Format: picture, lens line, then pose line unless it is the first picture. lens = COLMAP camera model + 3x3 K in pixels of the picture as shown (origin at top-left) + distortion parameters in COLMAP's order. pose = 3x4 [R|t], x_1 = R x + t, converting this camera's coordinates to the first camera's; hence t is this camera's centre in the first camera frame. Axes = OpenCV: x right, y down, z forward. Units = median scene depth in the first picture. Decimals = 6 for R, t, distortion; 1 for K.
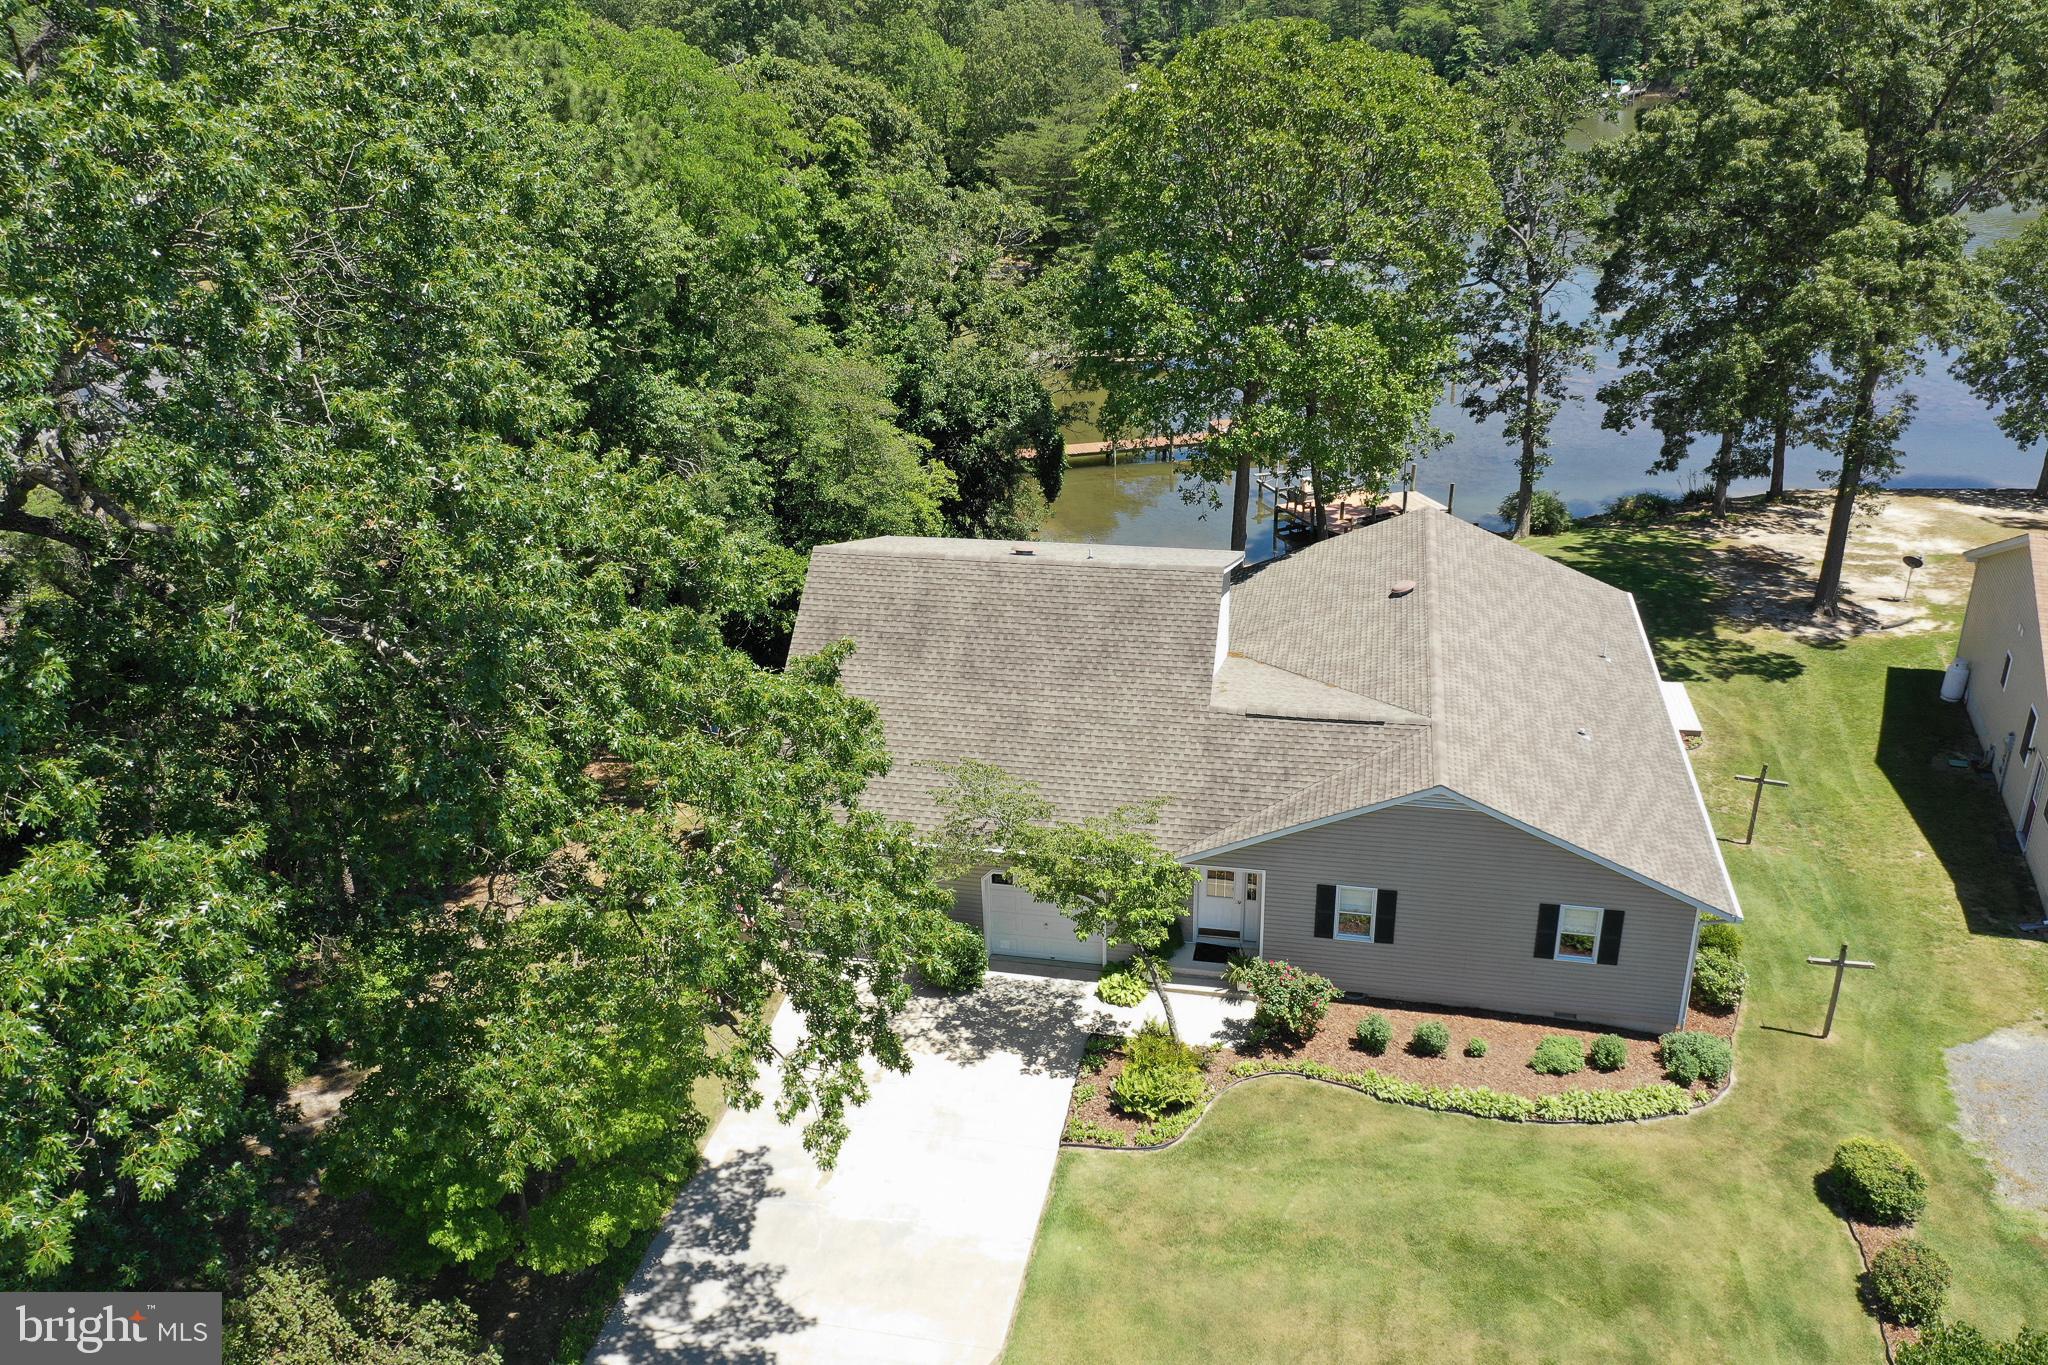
lens RADIAL K [[1627.0, 0, 1032.2], [0, 1627.0, 683.4], [0, 0, 1]] dist [-0.003906, 0.003959]
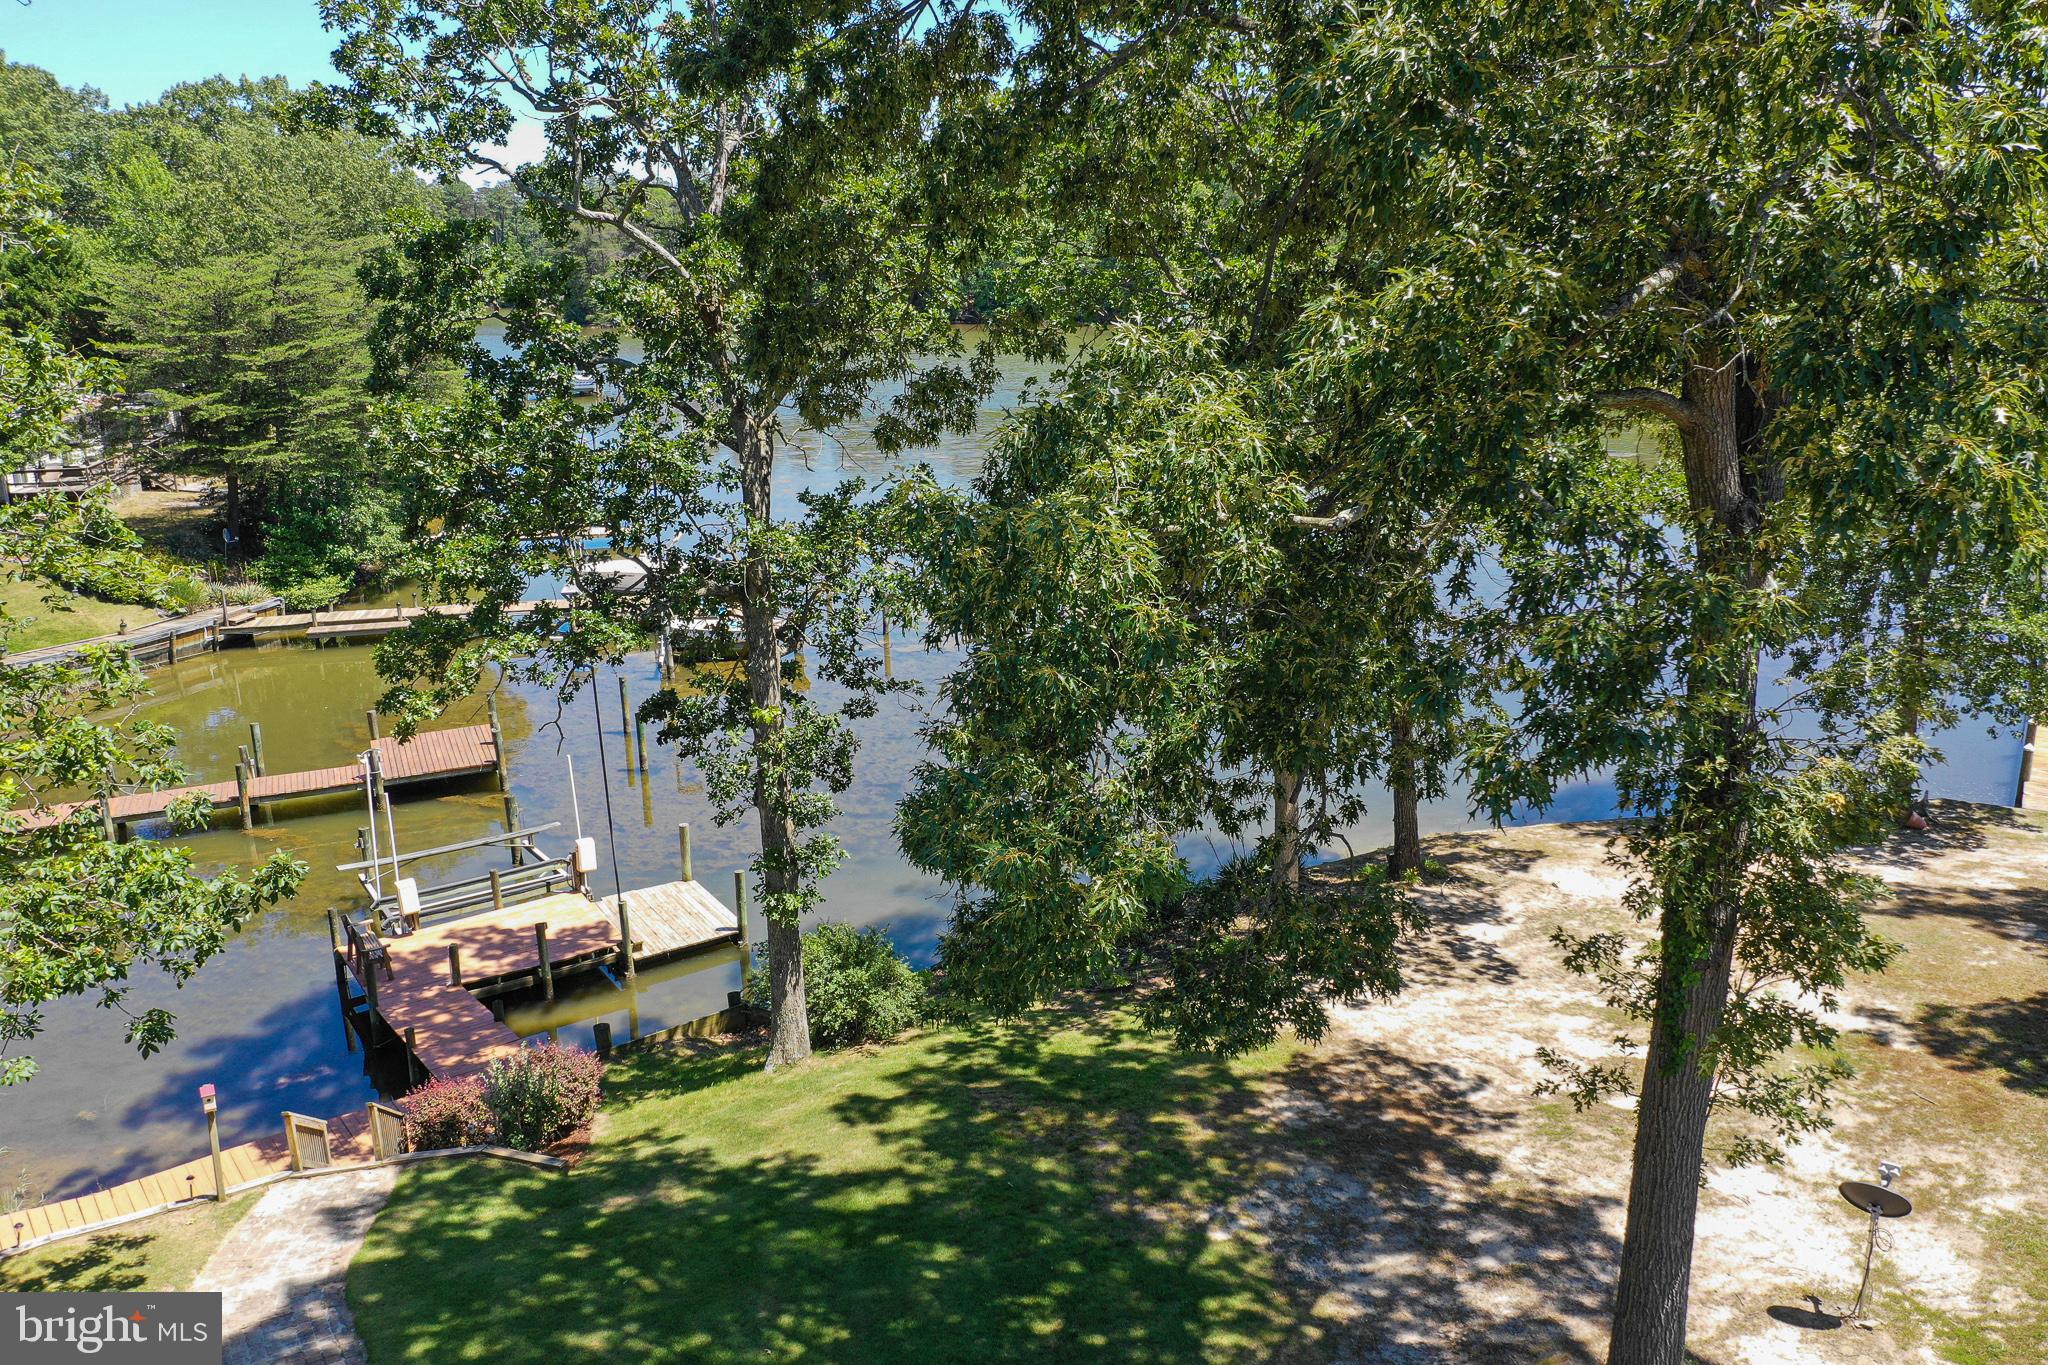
lens RADIAL K [[1627.0, 0, 1021.5], [0, 1627.0, 699.2], [0, 0, 1]] dist [-0.003906, 0.003959]
pose [[0.977994, -0.053877, 0.201555, 0.566061], [0.082622, 0.987114, -0.137040, -0.231973], [-0.191574, 0.150677, 0.969843, 1.218146]]
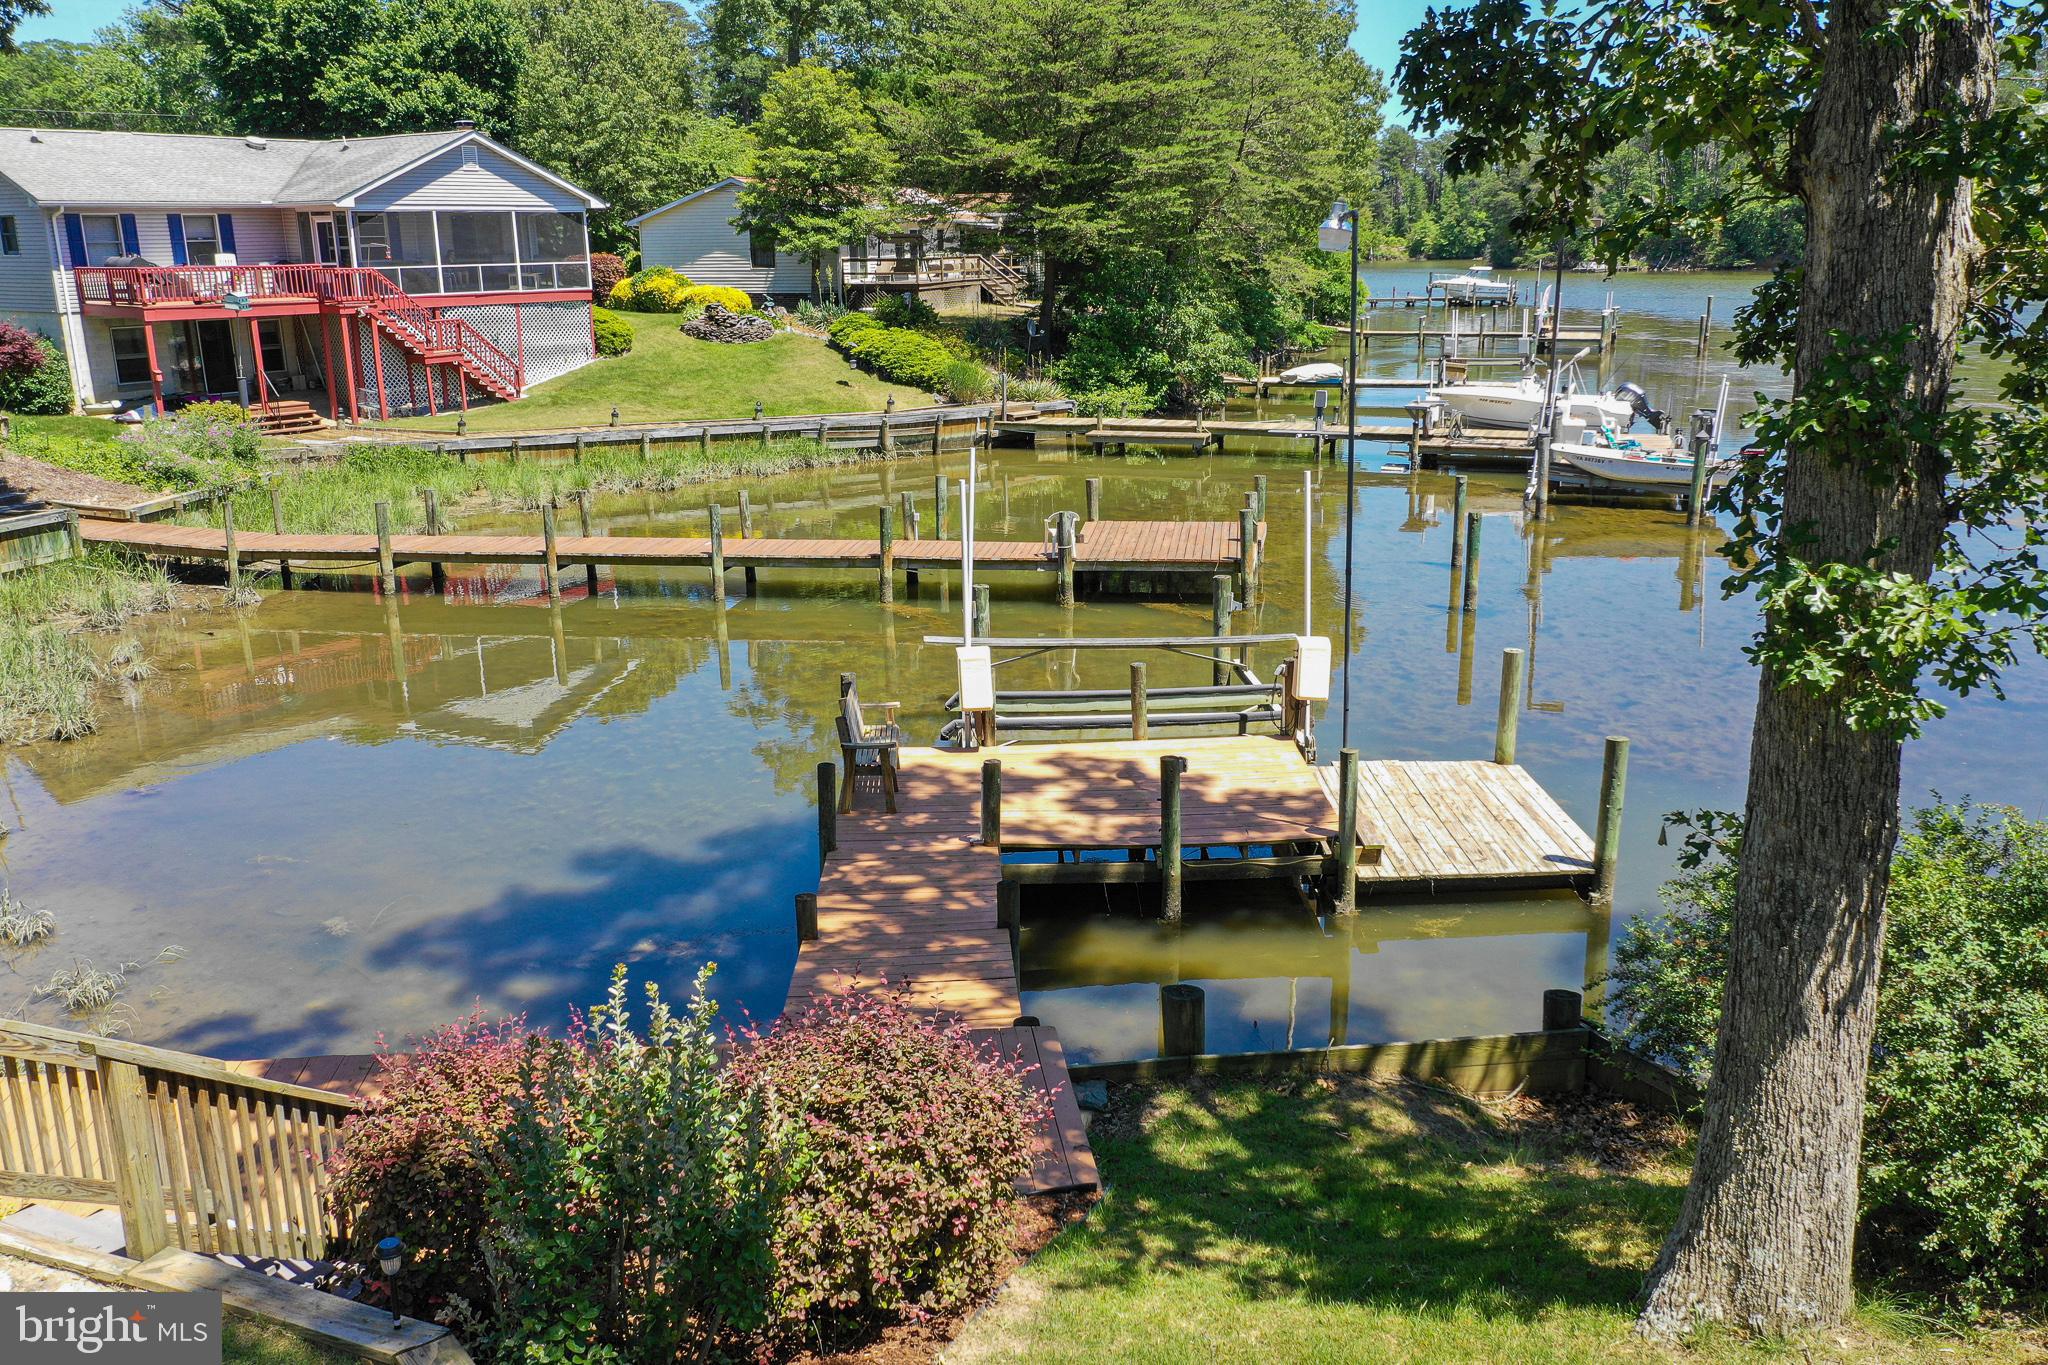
lens RADIAL K [[1627.0, 0, 1020.3], [0, 1627.0, 679.3], [0, 0, 1]] dist [-0.003906, 0.003959]
pose [[0.944551, 0.095547, -0.314158, 0.576359], [-0.141258, 0.981912, -0.126074, -0.213607], [0.296429, 0.163461, 0.940962, 1.786592]]
